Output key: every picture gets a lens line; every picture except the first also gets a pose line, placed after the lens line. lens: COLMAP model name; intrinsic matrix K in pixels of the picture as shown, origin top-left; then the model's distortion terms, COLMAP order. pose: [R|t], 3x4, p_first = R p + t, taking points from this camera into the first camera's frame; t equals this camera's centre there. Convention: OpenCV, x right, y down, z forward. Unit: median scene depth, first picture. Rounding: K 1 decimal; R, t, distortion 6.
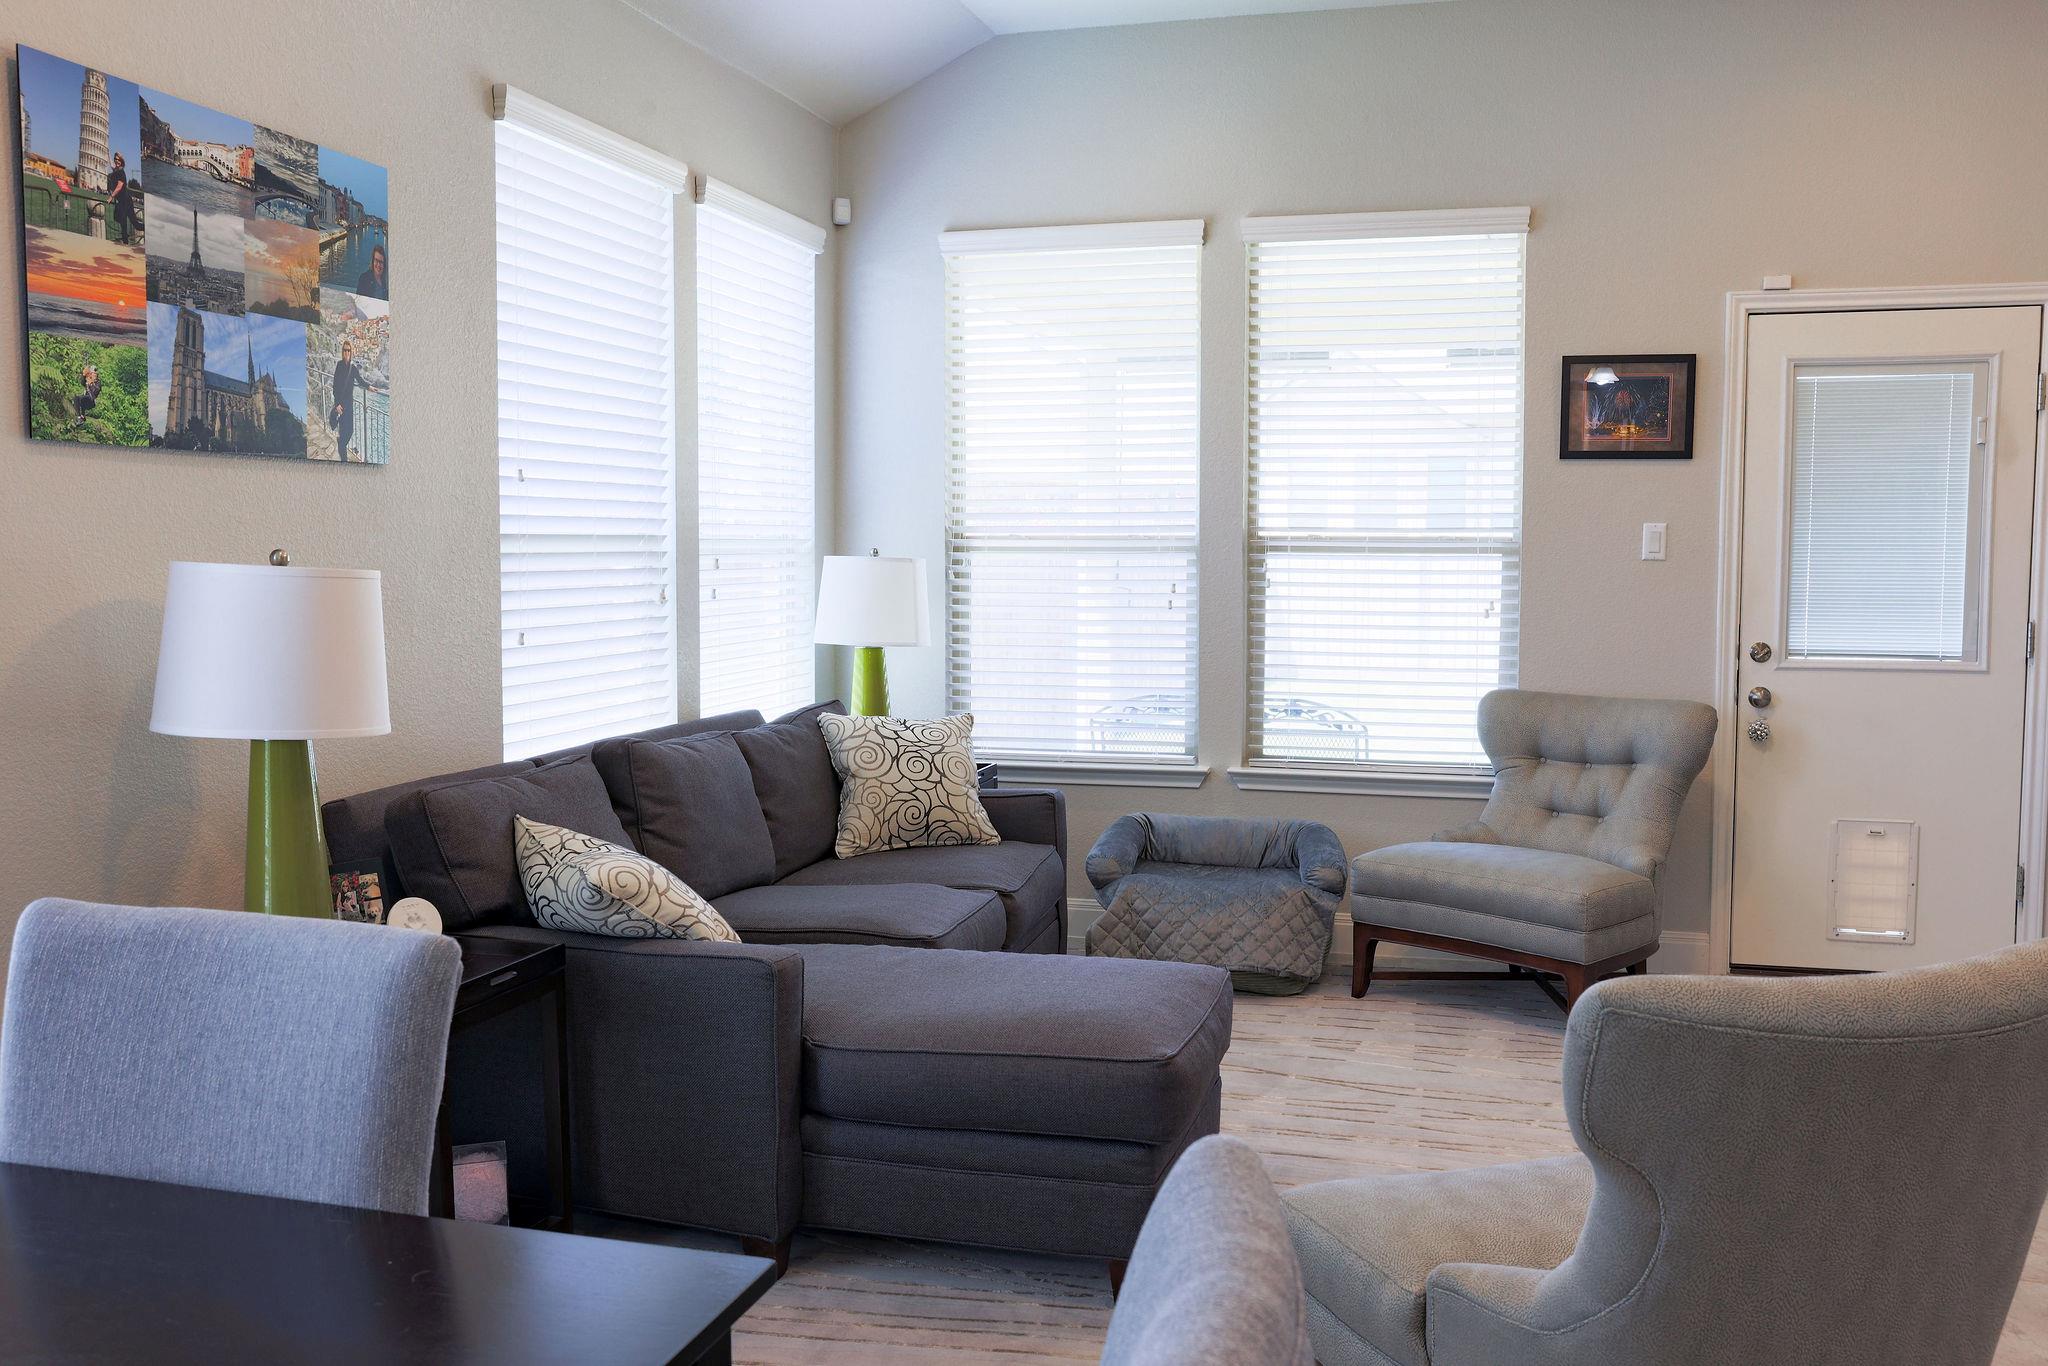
lens RADIAL K [[1728.9, 0, 1007.4], [0, 1728.9, 677.2], [0, 0, 1]] dist [-0.068579, 0.094196]
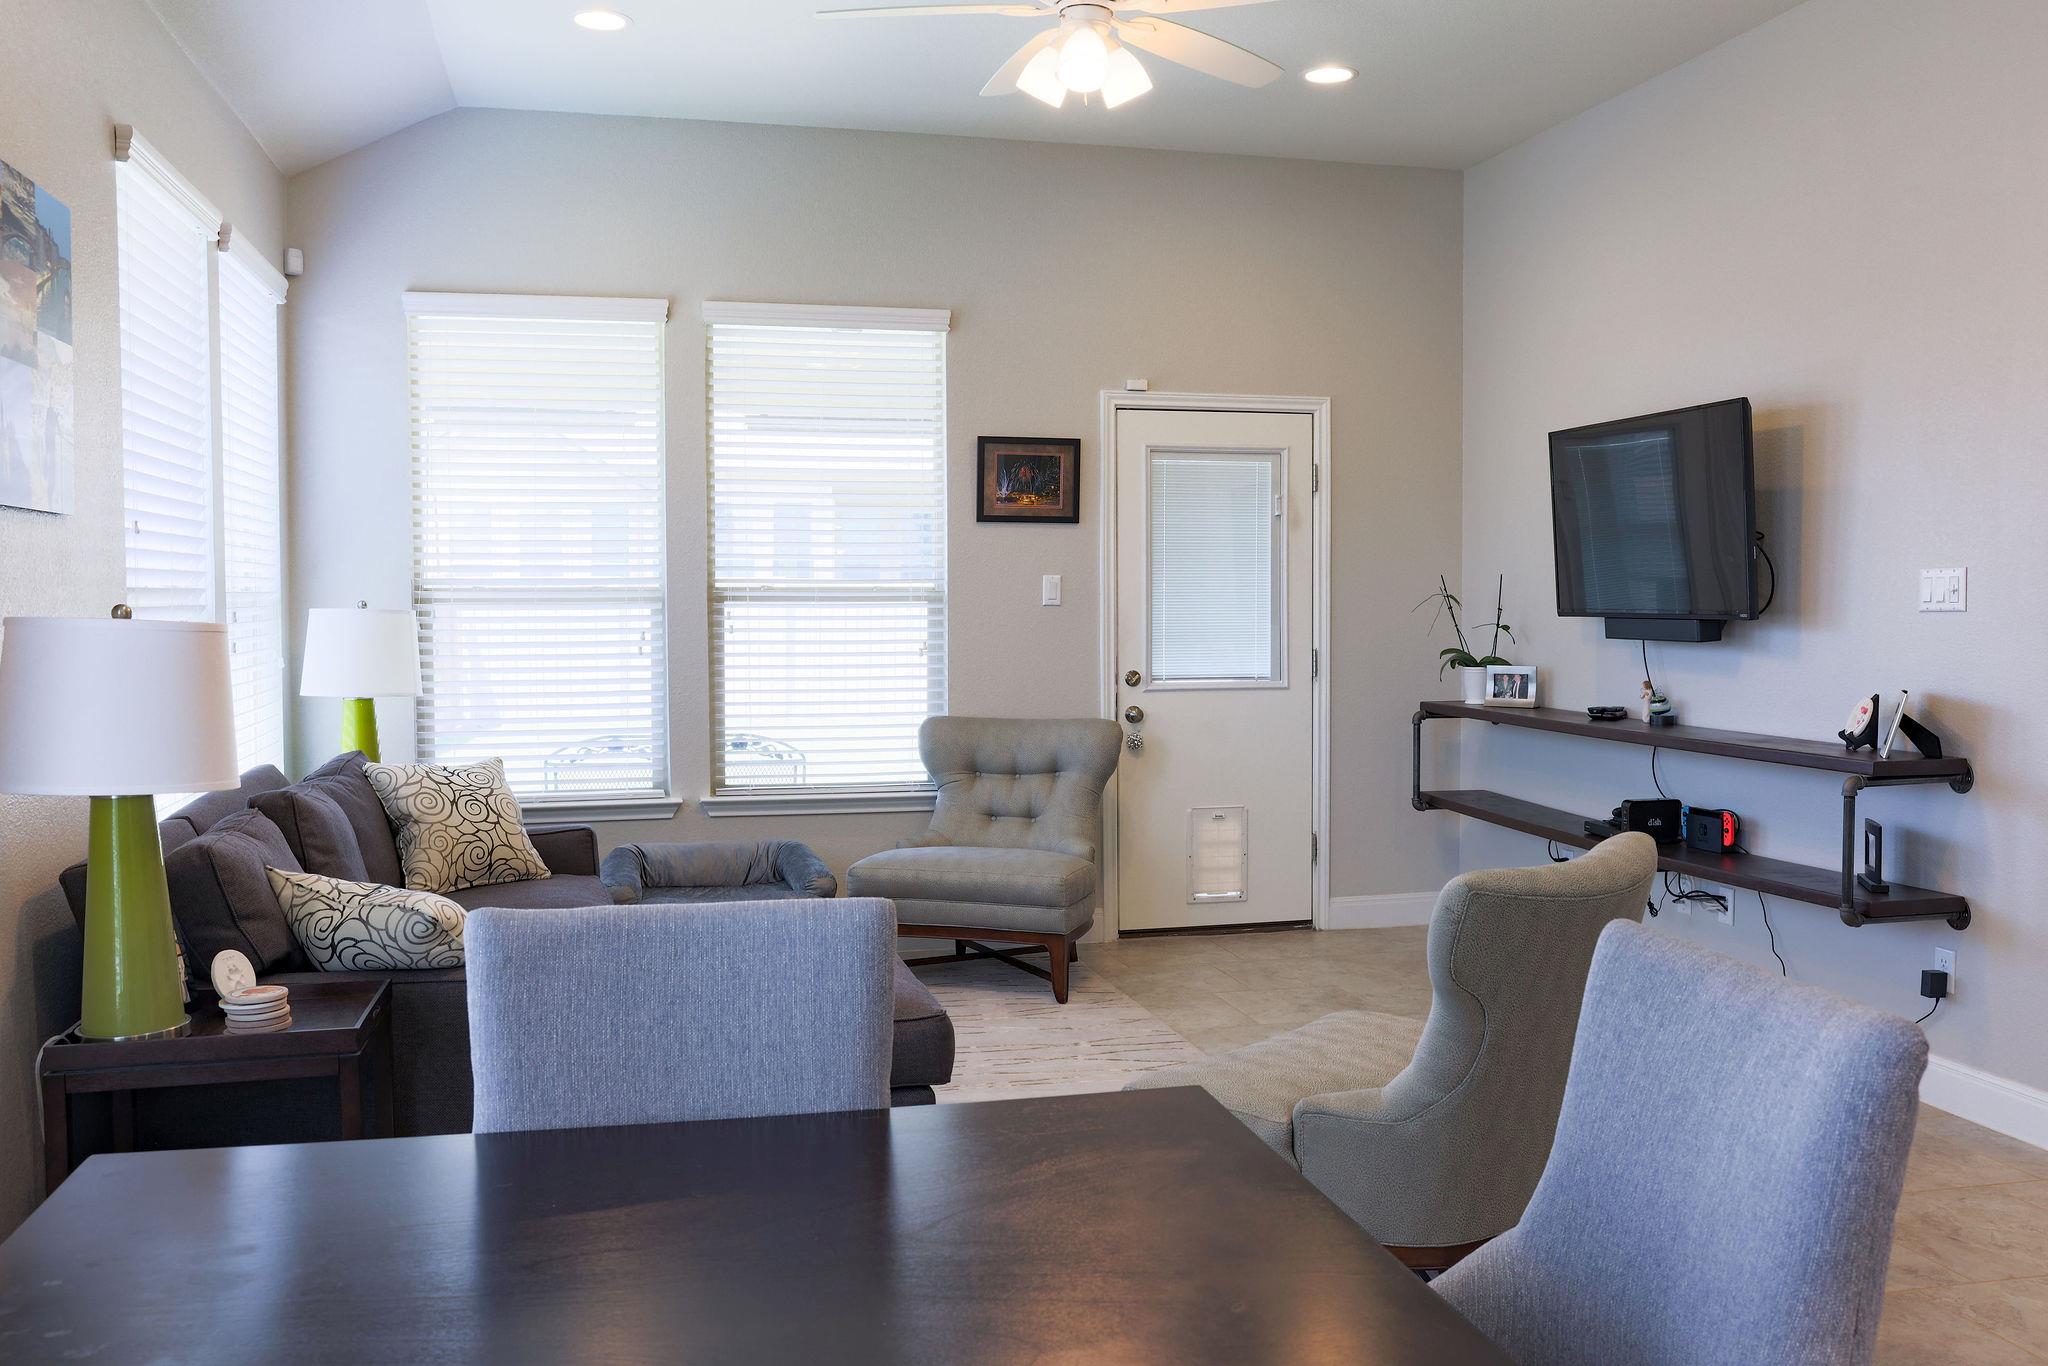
lens RADIAL K [[1755.7, 0, 937.0], [0, 1755.7, 684.9], [0, 0, 1]] dist [-0.050106, 0.090718]
pose [[0.881890, -0.028297, 0.470605, -0.292708], [0.039787, 0.999103, -0.014483, 0.003033], [-0.469773, 0.031497, 0.882225, -0.064173]]
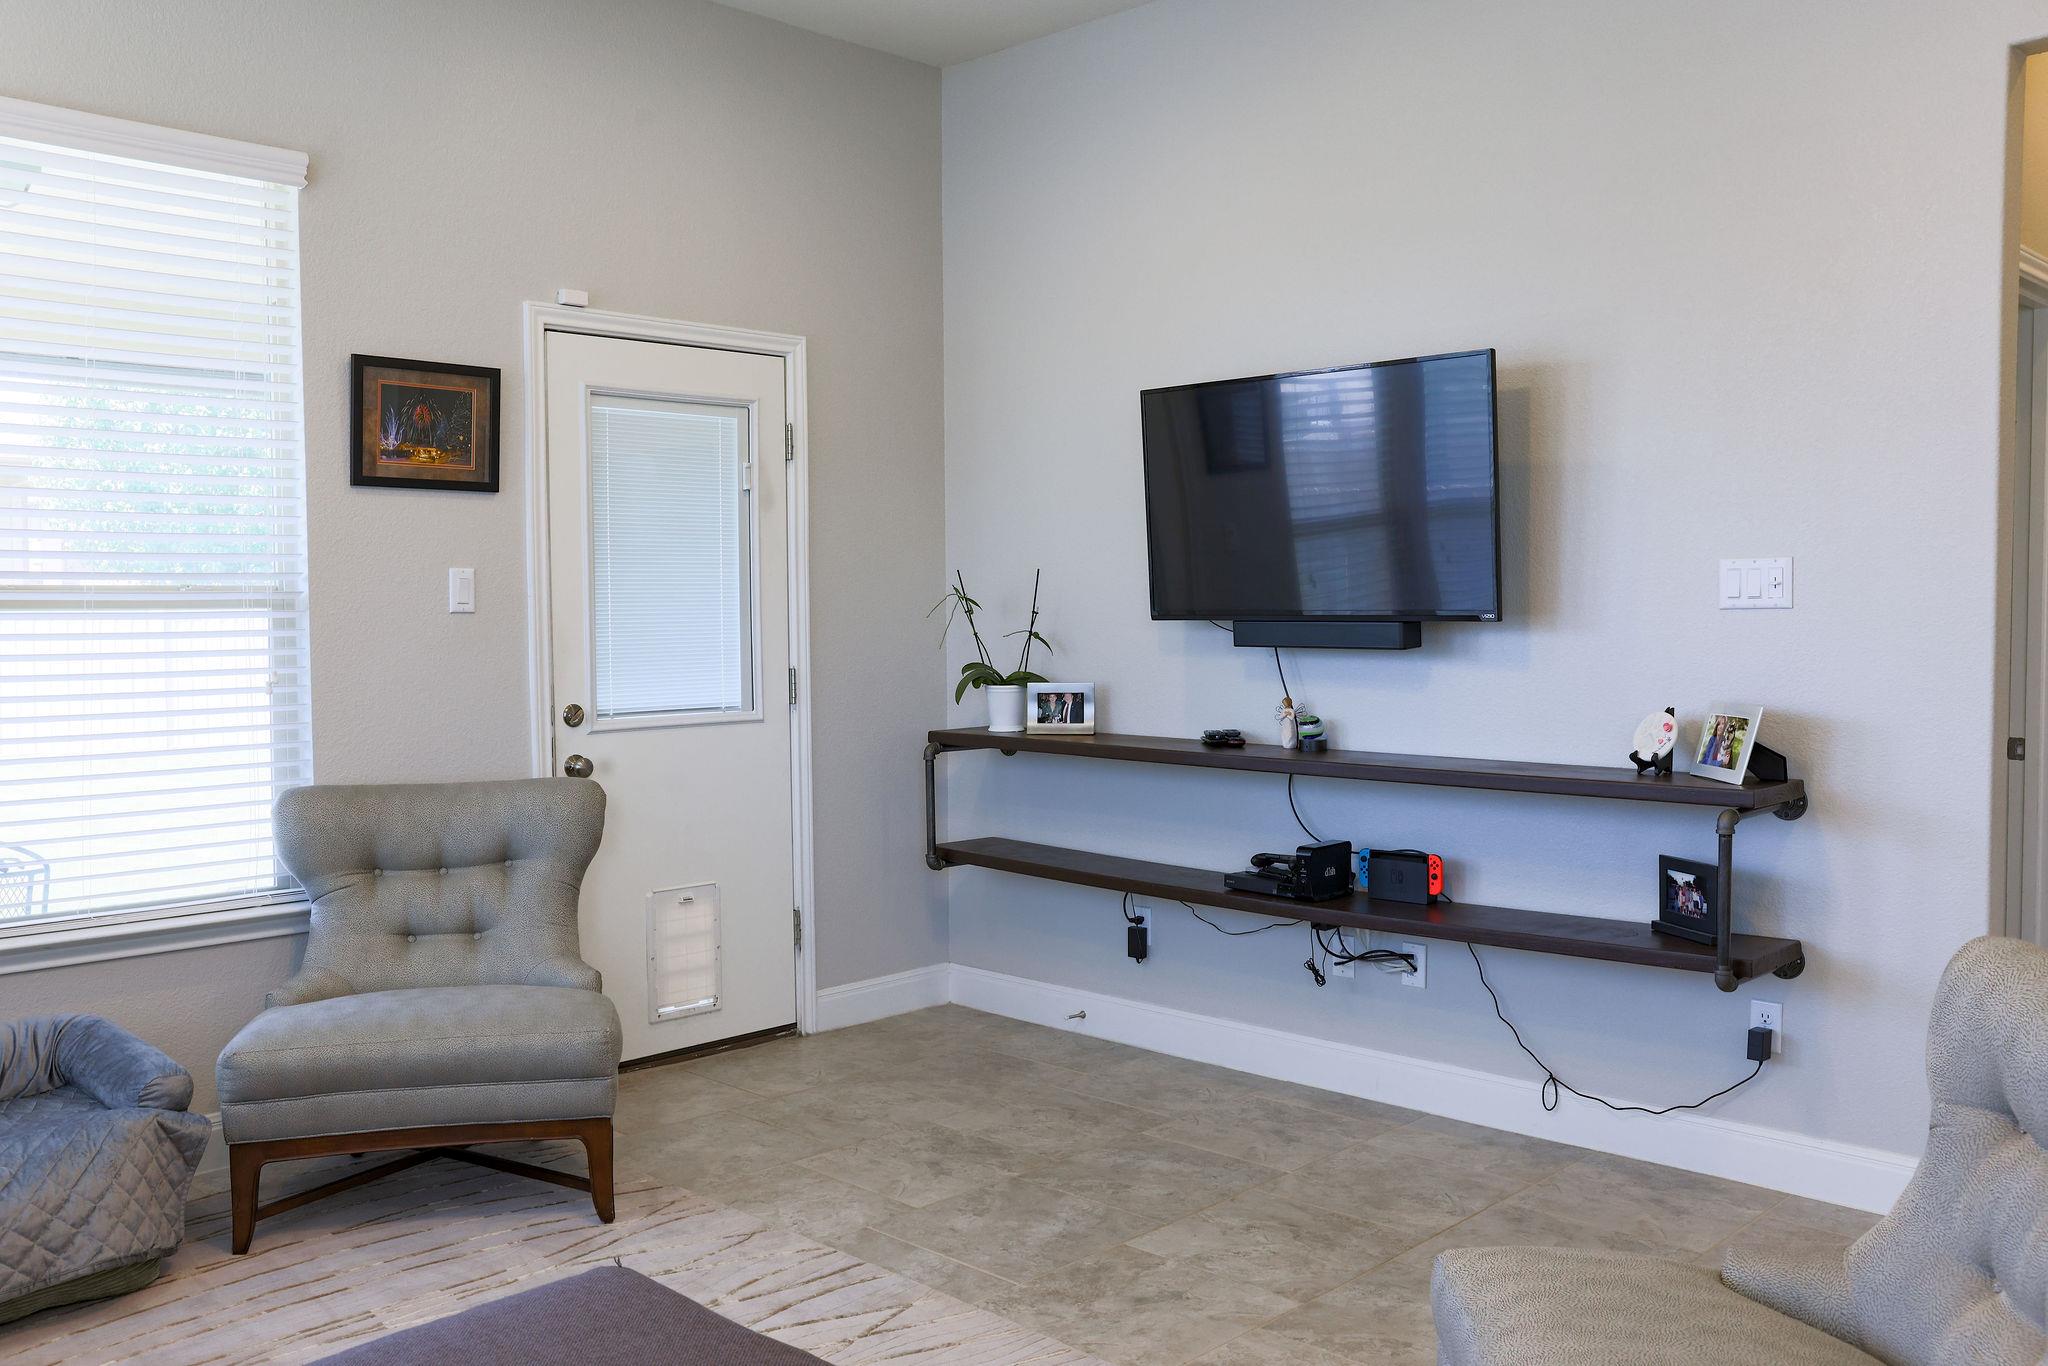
lens RADIAL K [[1755.7, 0, 937.0], [0, 1755.7, 684.9], [0, 0, 1]] dist [-0.050106, 0.090718]
pose [[0.481126, -0.047224, 0.875379, -0.260249], [0.073616, 0.997198, 0.013335, -0.028849], [-0.873555, 0.058026, 0.483254, 0.405230]]
